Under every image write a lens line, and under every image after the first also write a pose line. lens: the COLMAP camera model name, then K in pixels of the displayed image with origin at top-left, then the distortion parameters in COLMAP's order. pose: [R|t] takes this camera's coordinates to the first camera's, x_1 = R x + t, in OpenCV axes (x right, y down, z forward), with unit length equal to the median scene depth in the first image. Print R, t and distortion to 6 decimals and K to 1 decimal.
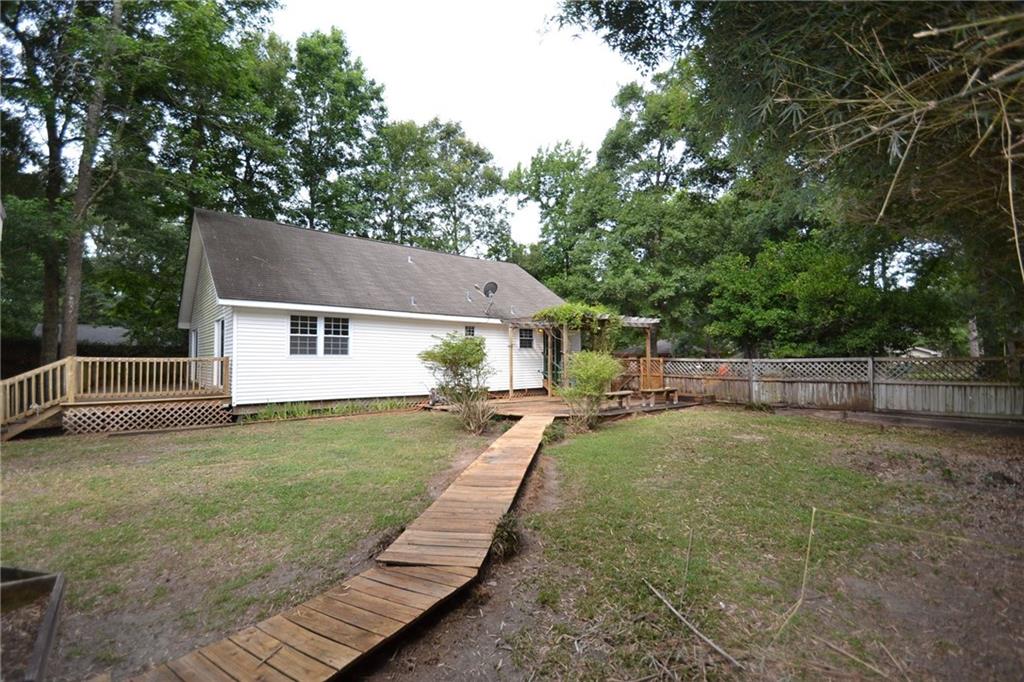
lens RADIAL K [[459.2, 0, 504.5], [0, 459.2, 339.9], [0, 0, 1]] dist [-0.003996, -0.002295]
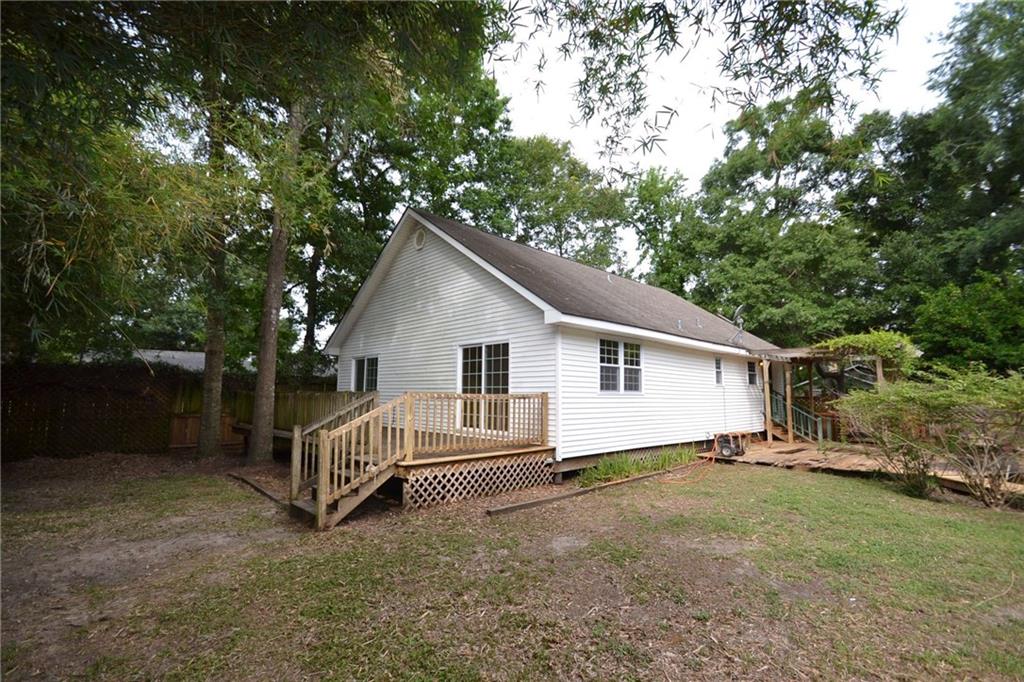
lens RADIAL K [[459.2, 0, 516.1], [0, 459.2, 347.5], [0, 0, 1]] dist [-0.003996, -0.002295]
pose [[0.999118, 0.015467, 0.039029, -0.636538], [-0.013170, 0.998205, -0.058432, 0.007127], [-0.039863, 0.057866, 0.997528, 0.244178]]
